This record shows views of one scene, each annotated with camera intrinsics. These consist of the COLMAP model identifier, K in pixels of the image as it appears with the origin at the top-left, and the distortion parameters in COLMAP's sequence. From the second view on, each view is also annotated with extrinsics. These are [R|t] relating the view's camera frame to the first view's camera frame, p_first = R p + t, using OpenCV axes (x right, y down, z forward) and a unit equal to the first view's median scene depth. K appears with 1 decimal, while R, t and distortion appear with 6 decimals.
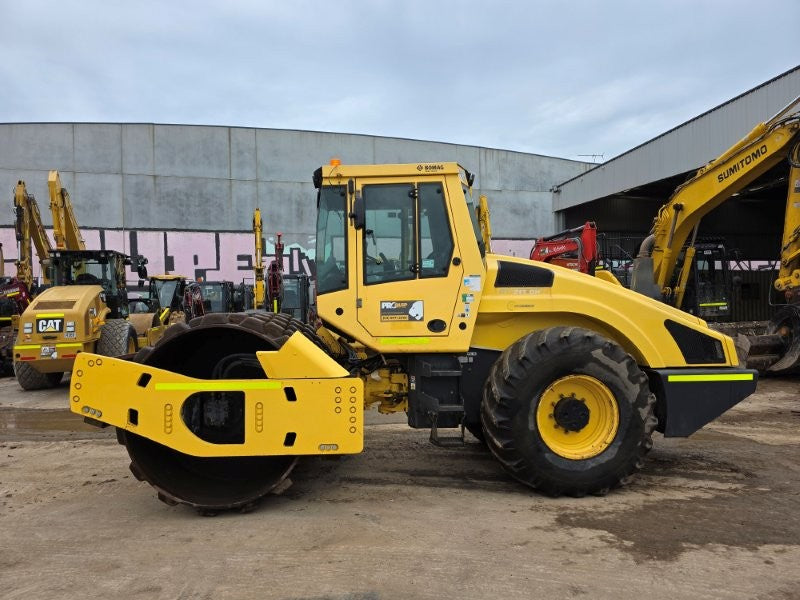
lens RADIAL K [[531.3, 0, 397.5], [0, 531.3, 300.0], [0, 0, 1]] dist [0.059477, -0.052198]
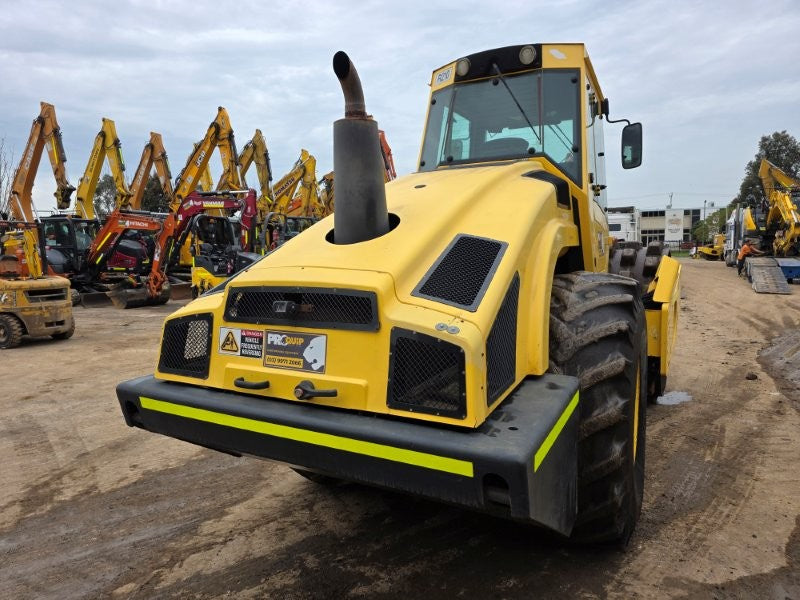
lens RADIAL K [[537.4, 0, 392.0], [0, 537.4, 292.0], [0, 0, 1]] dist [0.056436, -0.052949]
pose [[-0.540265, 0.093004, -0.836340, 0.933145], [0.031983, 0.995425, 0.090034, 0.017196], [0.840887, 0.021893, -0.540768, 1.464891]]
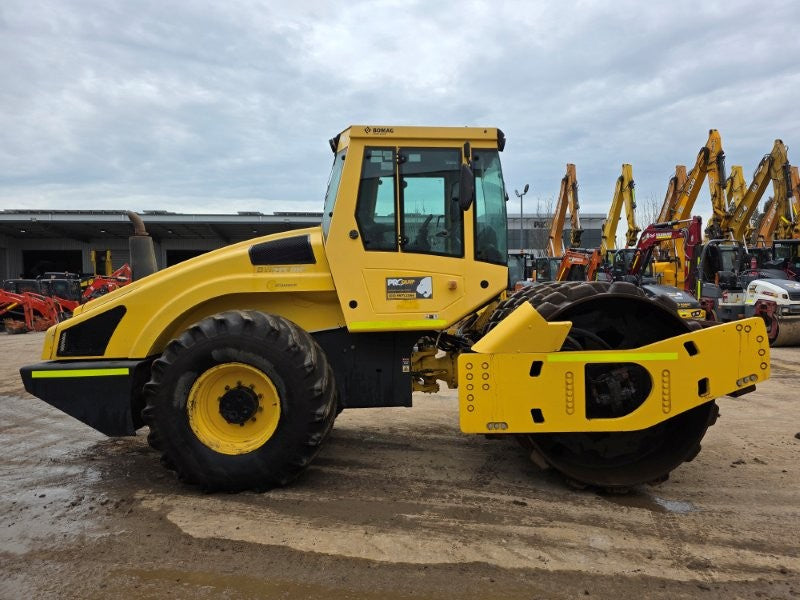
lens RADIAL K [[535.9, 0, 410.1], [0, 535.9, 302.5], [0, 0, 1]] dist [0.066859, -0.055596]
pose [[-0.996060, 0.031002, 0.083087, -0.077625], [0.032823, 0.999248, 0.020641, 0.034214], [-0.082384, 0.023287, -0.996329, 2.206606]]
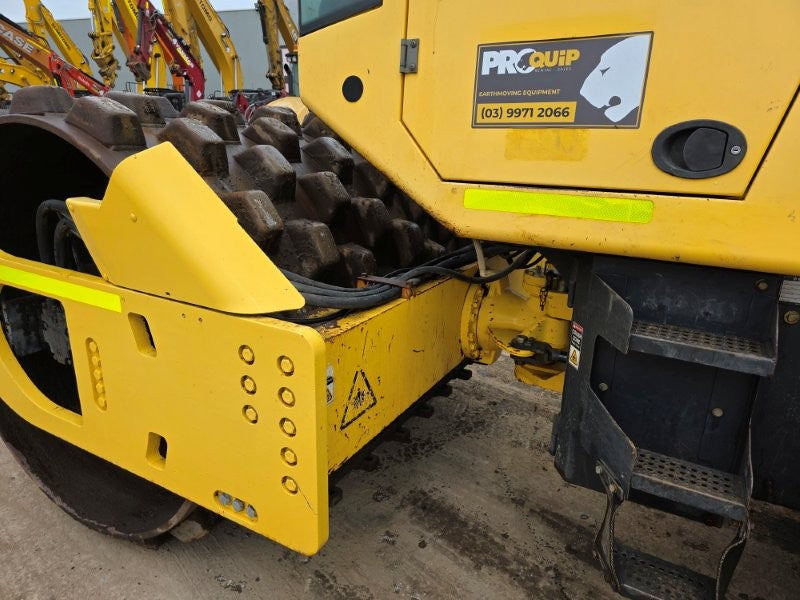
lens RADIAL K [[536.7, 0, 400.0], [0, 536.7, 300.0], [0, 0, 1]] dist [0.066318, -0.059473]
pose [[0.843964, 0.182742, -0.504311, 0.095684], [-0.024334, 0.952254, 0.304336, 0.041811], [0.535847, -0.244577, 0.808115, 0.722590]]
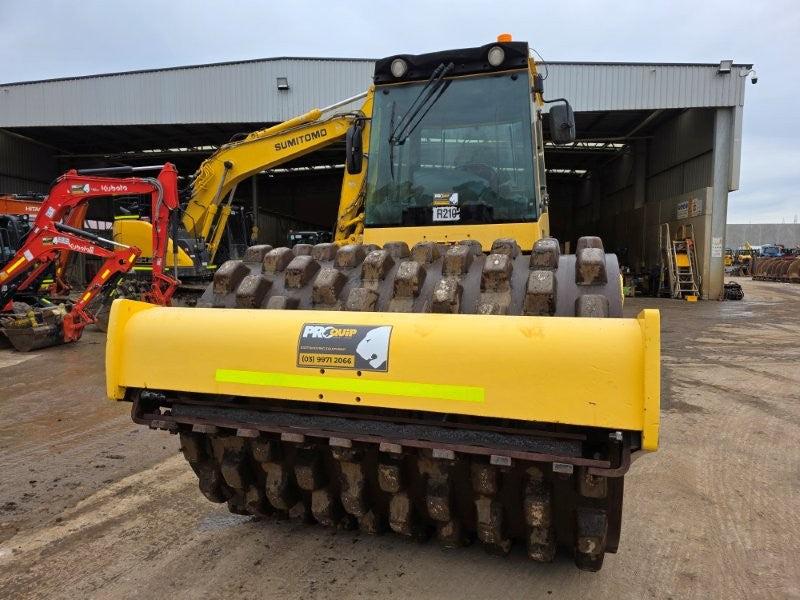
lens RADIAL K [[536.3, 0, 394.0], [0, 536.3, 299.4], [0, 0, 1]] dist [0.066429, -0.060614]
pose [[0.362866, -0.047783, 0.930615, -0.923754], [-0.011156, 0.998390, 0.055613, 0.059958], [-0.931774, -0.030562, 0.361749, 0.905556]]
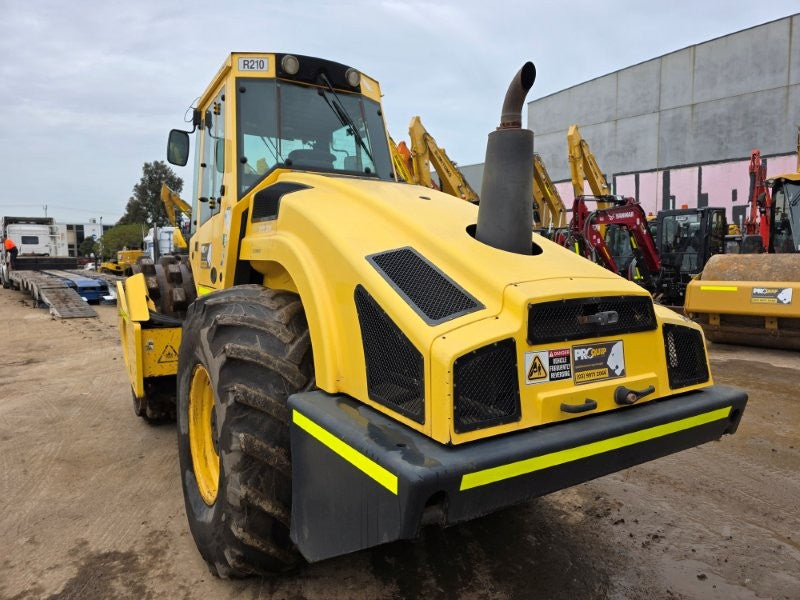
lens RADIAL K [[534.0, 0, 407.4], [0, 534.0, 296.1], [0, 0, 1]] dist [0.065245, -0.061849]
pose [[0.473826, 0.077406, -0.877210, 0.920057], [0.007262, 0.995752, 0.091789, 0.008465], [0.880589, -0.049863, 0.471251, 0.870646]]
